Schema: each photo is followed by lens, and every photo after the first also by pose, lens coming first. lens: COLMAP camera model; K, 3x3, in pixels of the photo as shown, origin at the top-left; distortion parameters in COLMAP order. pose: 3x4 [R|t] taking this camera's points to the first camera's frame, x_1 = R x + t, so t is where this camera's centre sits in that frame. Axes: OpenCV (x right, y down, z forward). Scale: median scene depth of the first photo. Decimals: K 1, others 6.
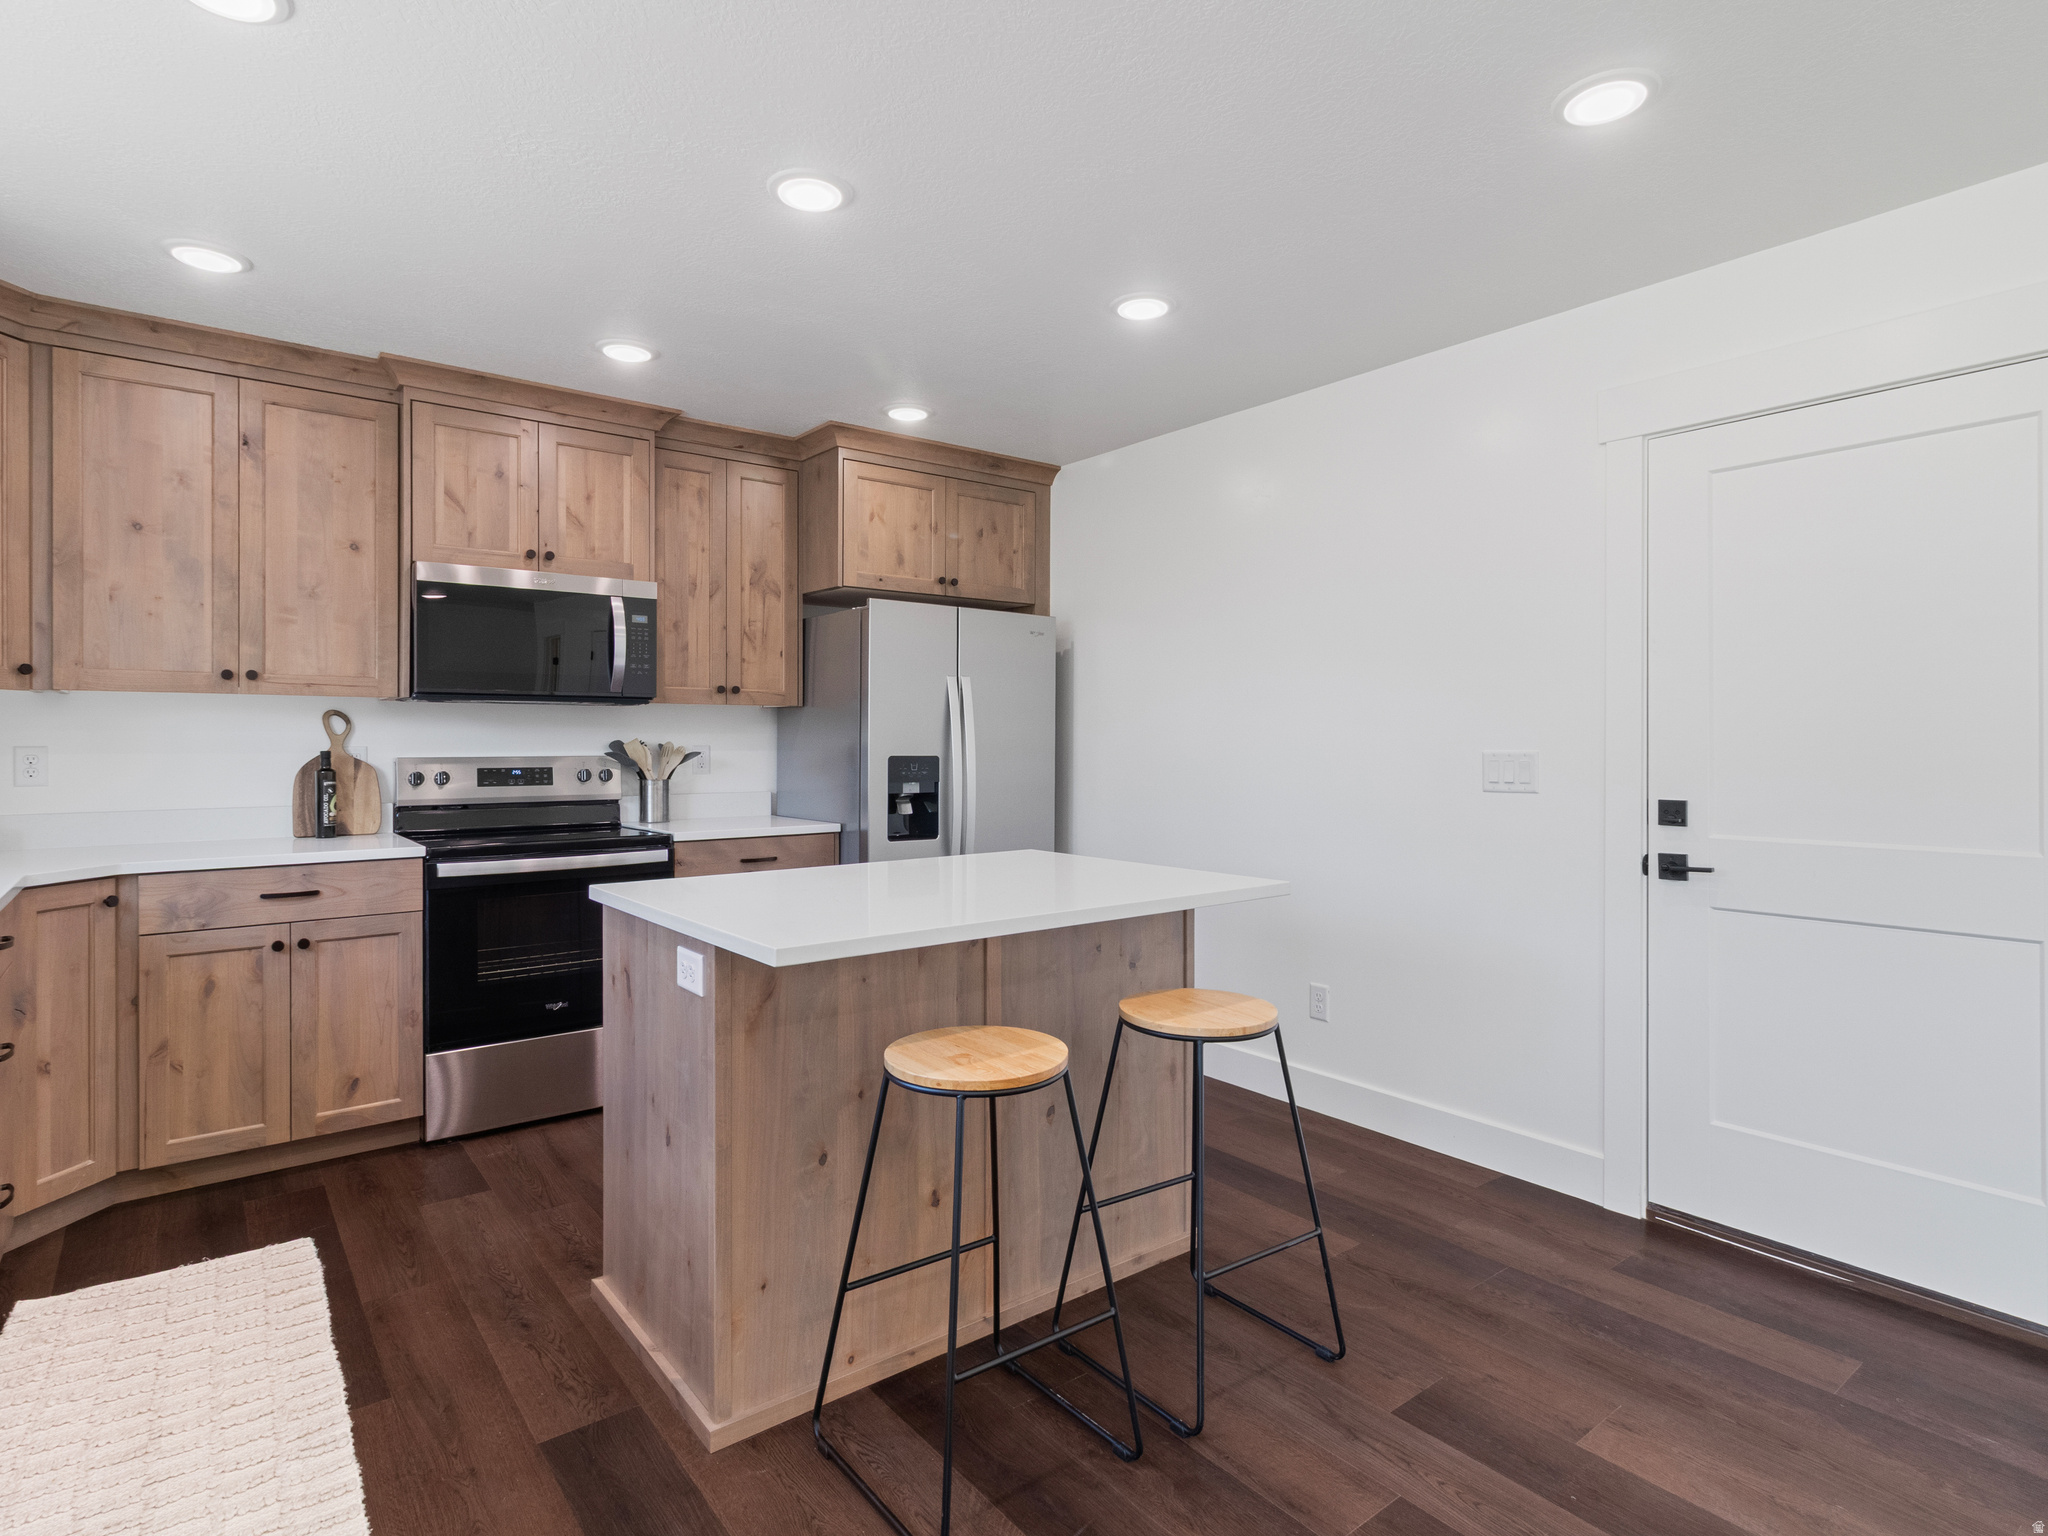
lens RADIAL K [[1091.9, 0, 1020.9], [0, 1091.9, 741.4], [0, 0, 1]] dist [0.001406, 0.000737]
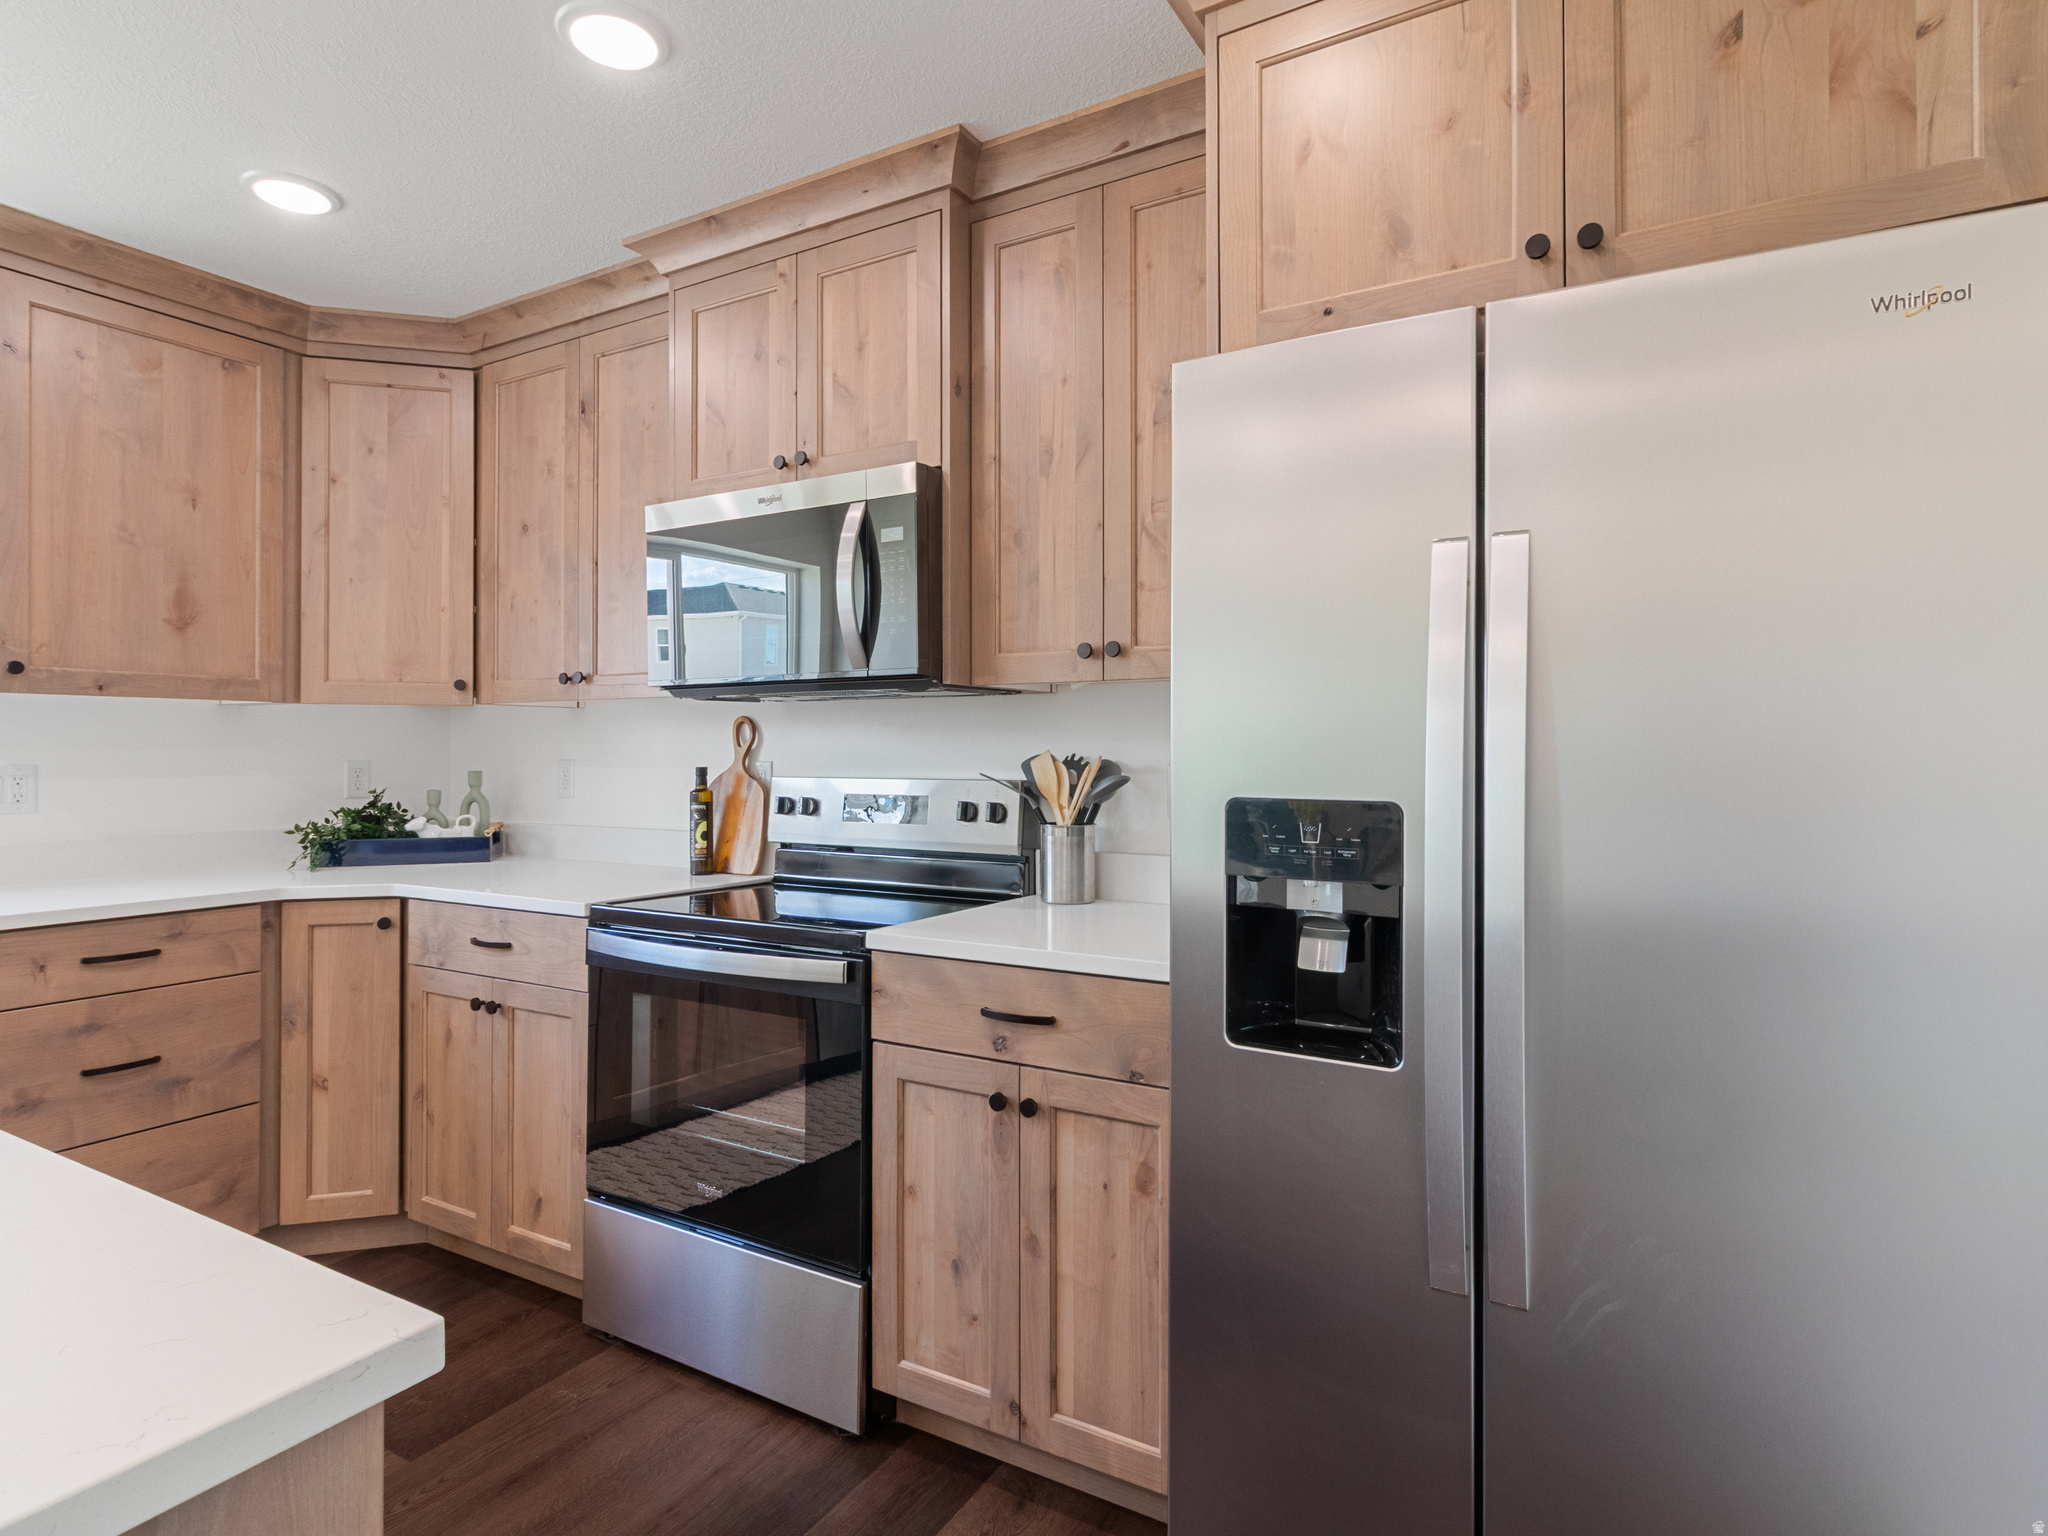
lens RADIAL K [[1091.9, 0, 1020.9], [0, 1091.9, 741.4], [0, 0, 1]] dist [0.001406, 0.000737]
pose [[0.372384, -0.010253, -0.928022, 0.222396], [-0.001351, 0.999932, -0.011589, -0.001116], [0.928078, 0.005570, 0.372345, 1.012285]]
